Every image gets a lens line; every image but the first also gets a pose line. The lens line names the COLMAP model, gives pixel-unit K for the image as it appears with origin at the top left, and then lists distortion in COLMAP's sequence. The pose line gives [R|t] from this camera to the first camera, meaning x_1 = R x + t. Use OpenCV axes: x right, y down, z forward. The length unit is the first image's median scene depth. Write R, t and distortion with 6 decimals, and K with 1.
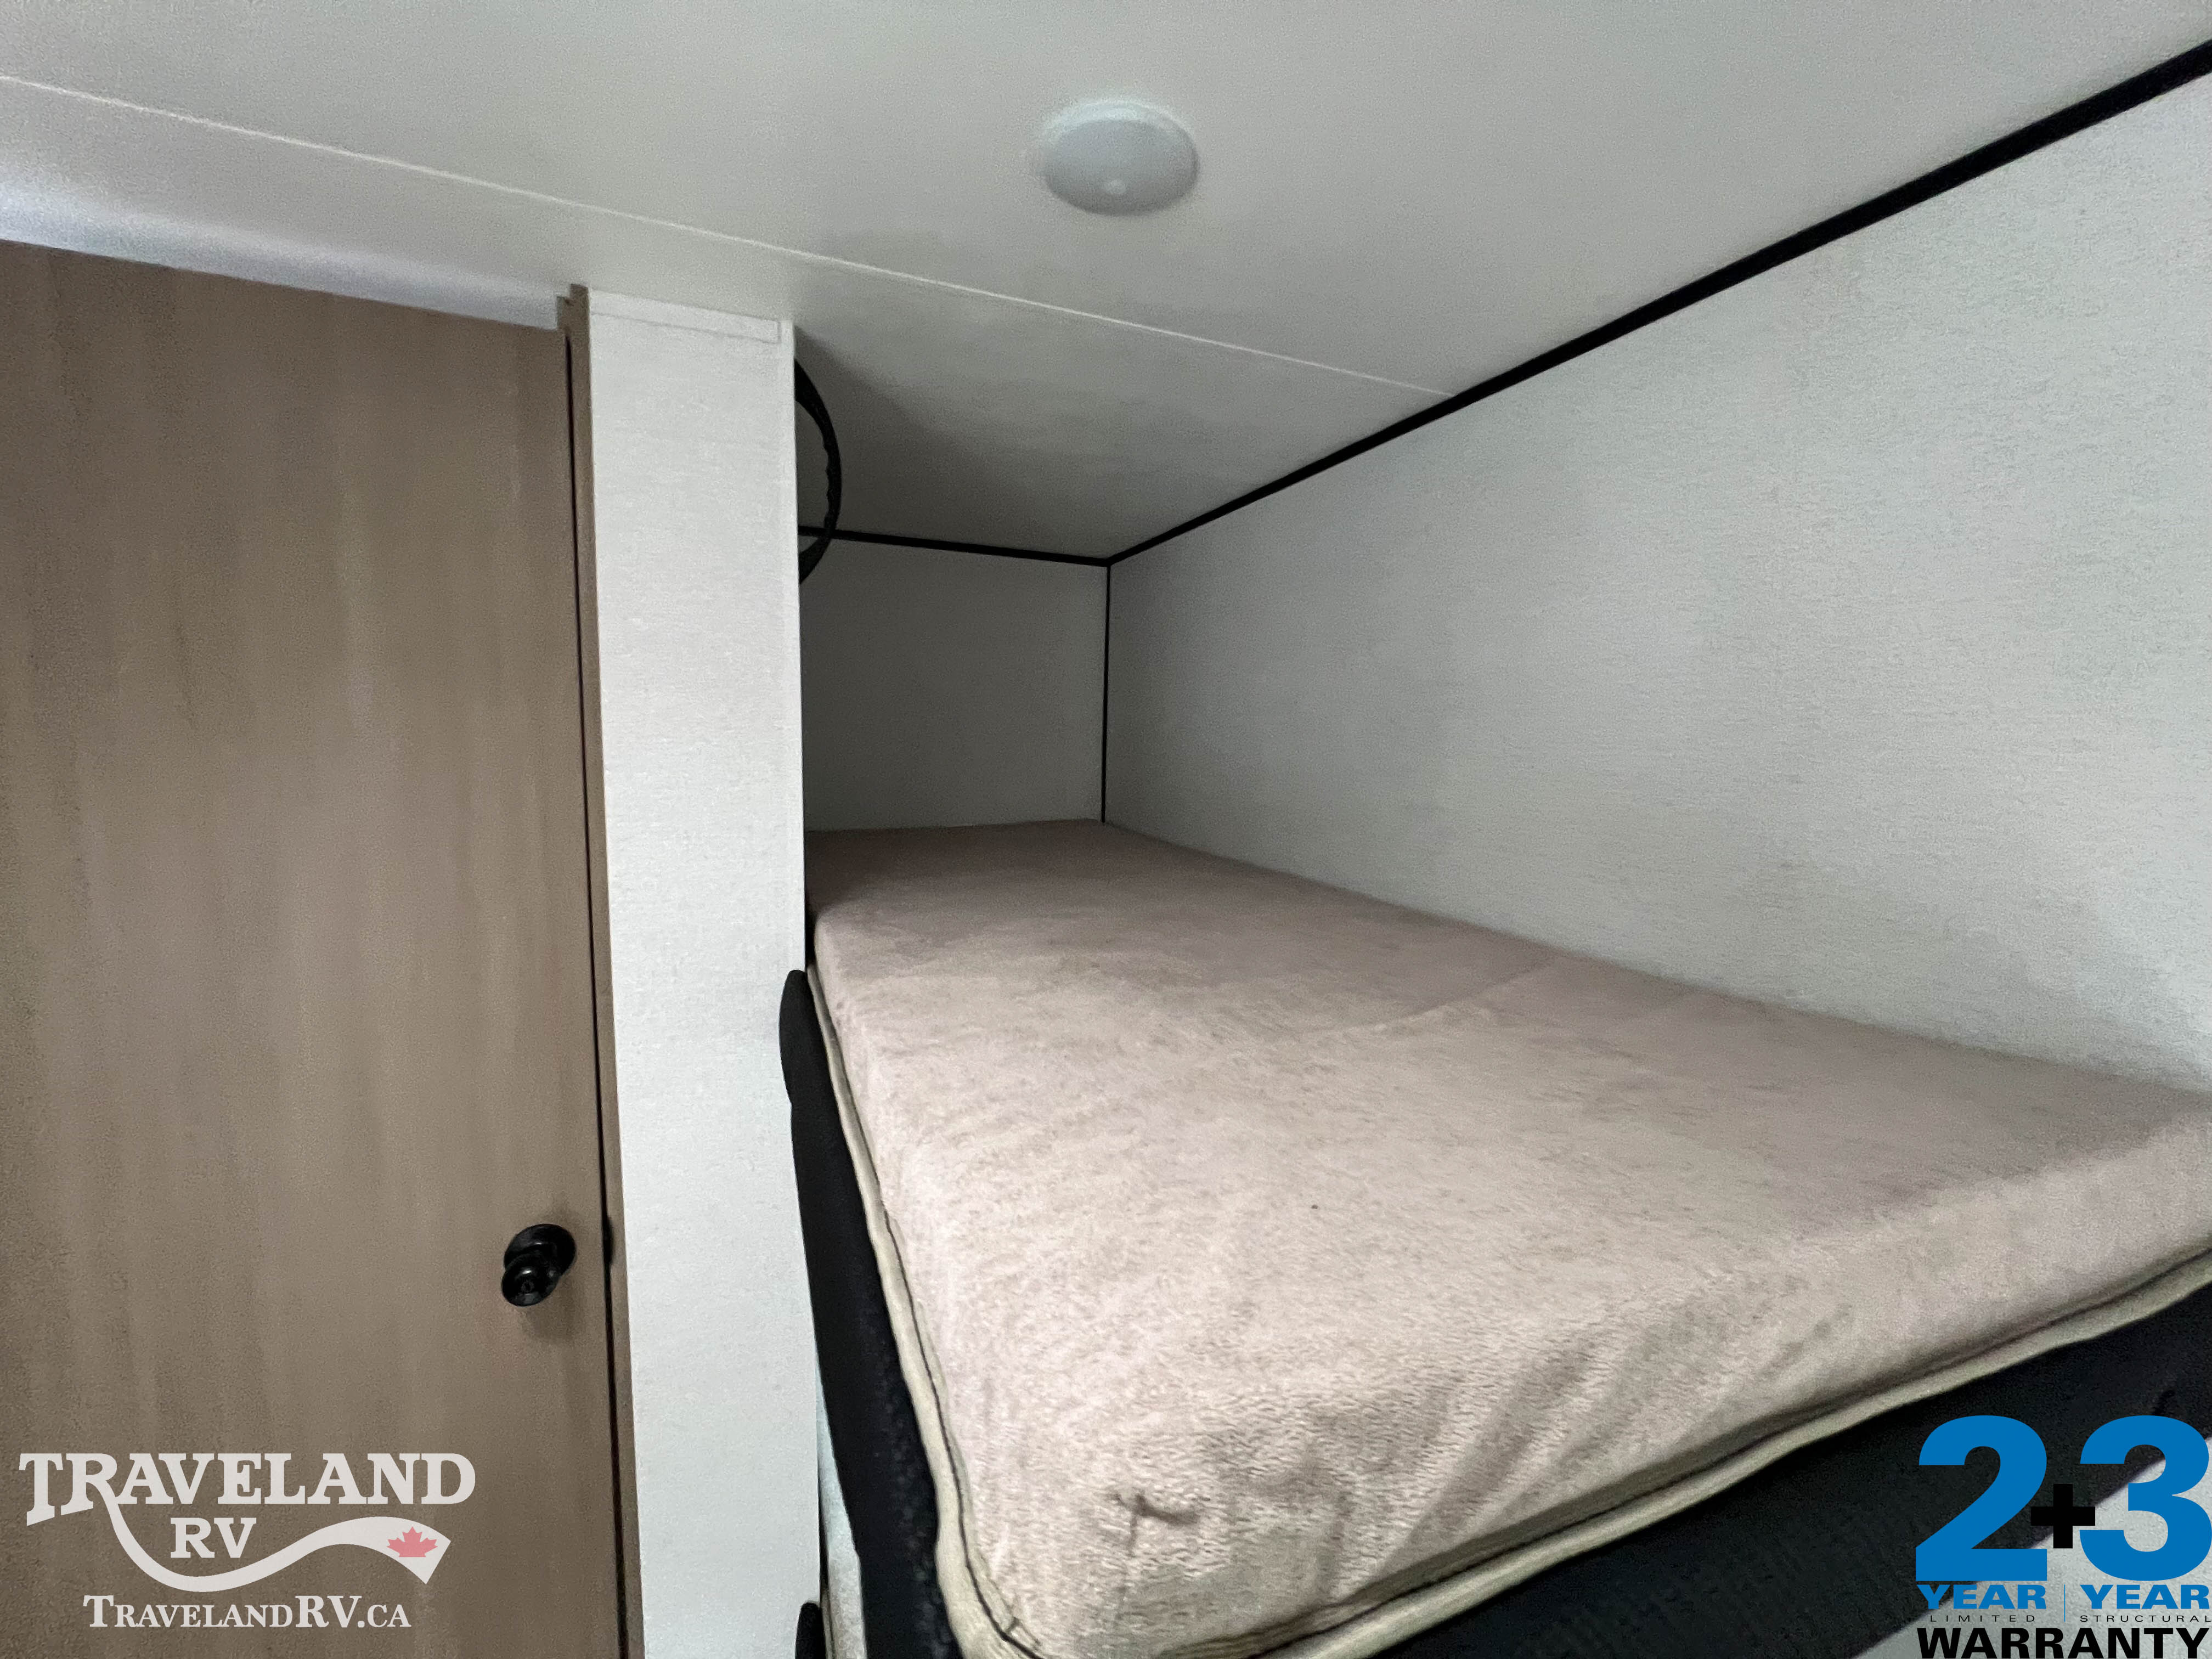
lens RADIAL K [[884.9, 0, 1106.0], [0, 884.9, 829.5], [0, 0, 1]] dist [-0.001300, 0.000198]
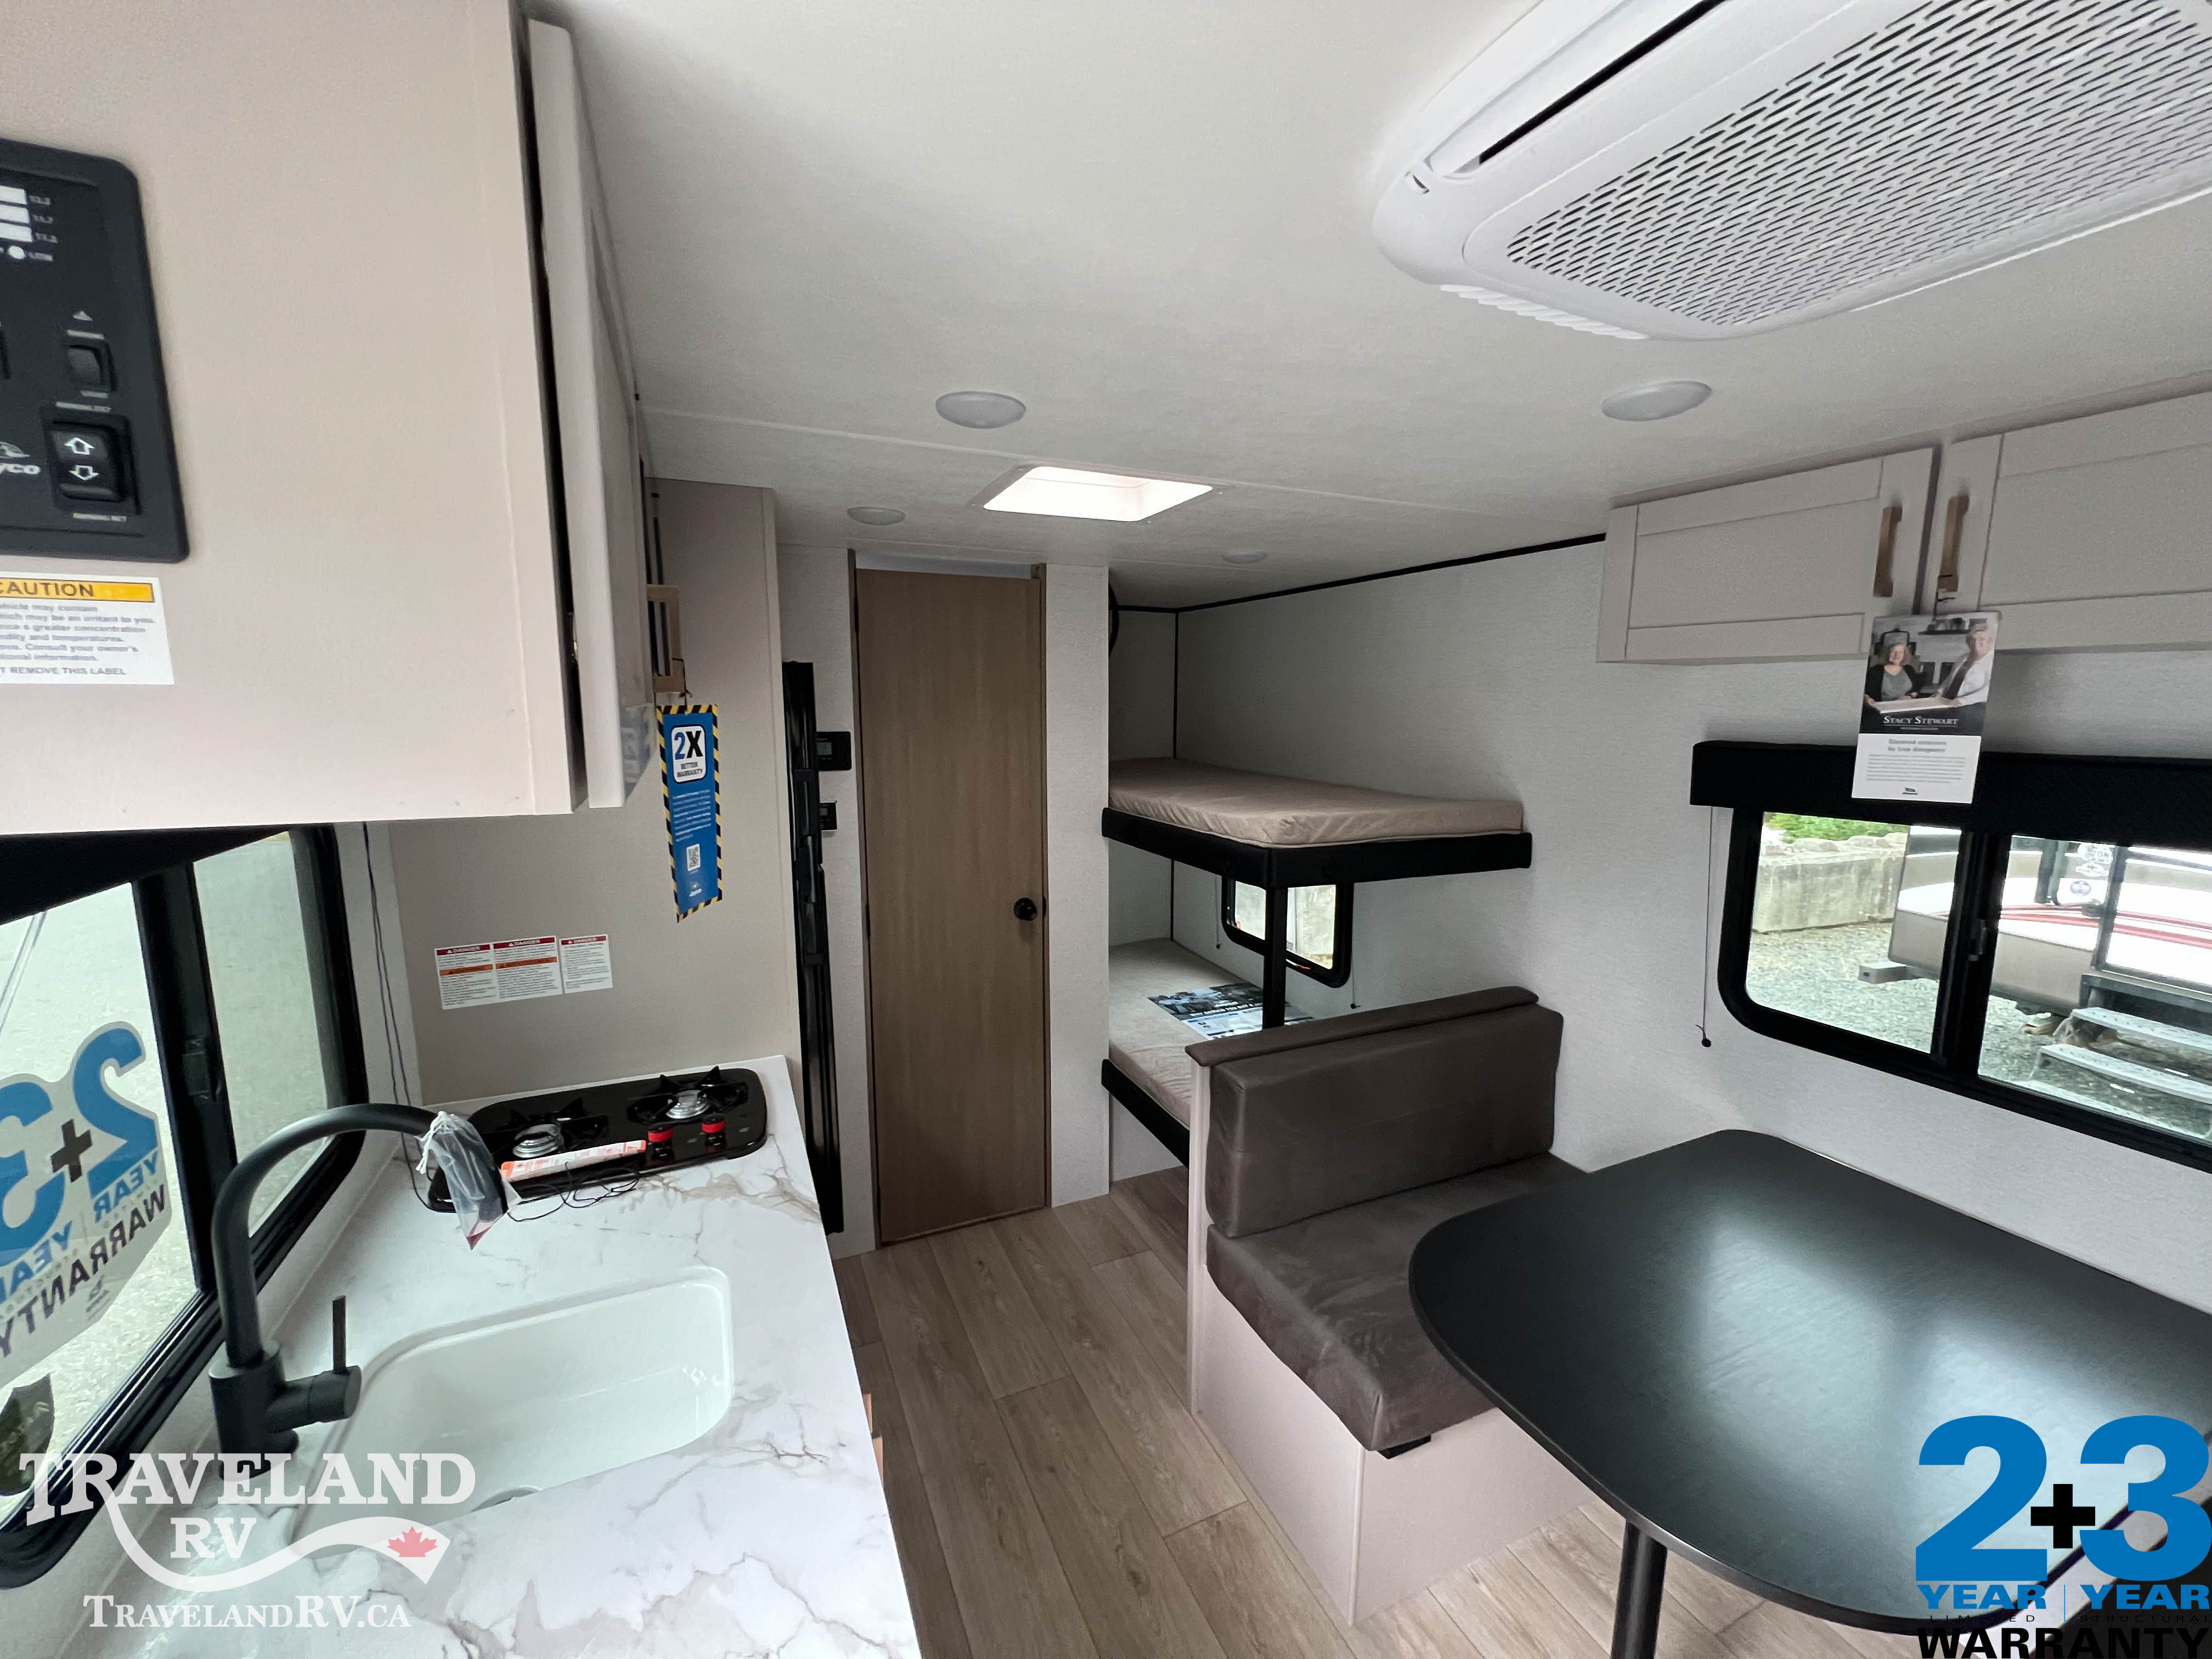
lens RADIAL K [[884.9, 0, 1106.0], [0, 884.9, 829.5], [0, 0, 1]] dist [-0.001300, 0.000198]
pose [[0.999227, -0.018456, 0.034708, -0.502250], [0.016782, 0.998710, 0.047928, 0.108895], [-0.035547, -0.047309, 0.998248, -1.875161]]
